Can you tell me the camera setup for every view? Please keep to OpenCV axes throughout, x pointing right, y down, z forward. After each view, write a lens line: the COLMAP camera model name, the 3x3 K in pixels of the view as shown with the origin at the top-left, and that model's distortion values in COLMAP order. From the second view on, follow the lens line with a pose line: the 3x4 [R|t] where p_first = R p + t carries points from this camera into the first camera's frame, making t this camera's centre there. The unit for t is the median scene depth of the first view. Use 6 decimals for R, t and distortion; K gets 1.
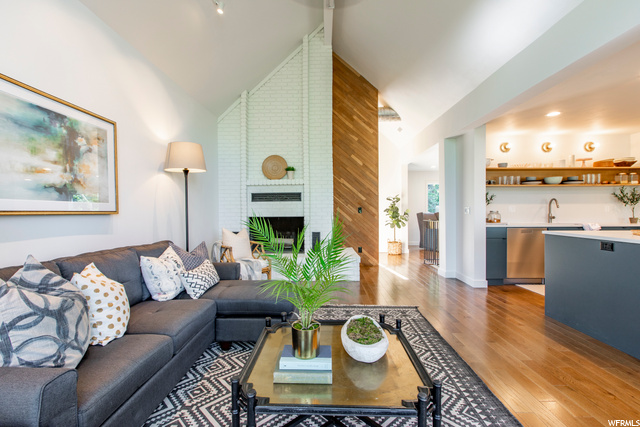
lens RADIAL K [[285.7, 0, 319.1], [0, 285.7, 213.2], [0, 0, 1]] dist [0.005119, 0.000826]
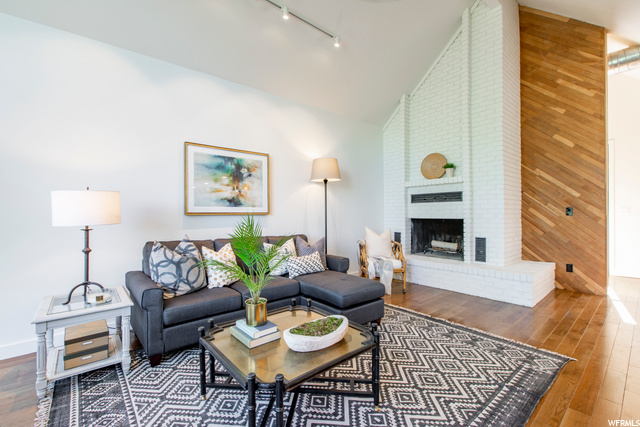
lens RADIAL K [[285.7, 0, 321.7], [0, 285.7, 213.3], [0, 0, 1]] dist [0.005119, 0.000826]
pose [[0.674900, 0.003694, -0.737900, 0.361629], [-0.005636, 0.999984, -0.000149, -0.003068], [0.737888, 0.004260, 0.674910, 0.111289]]
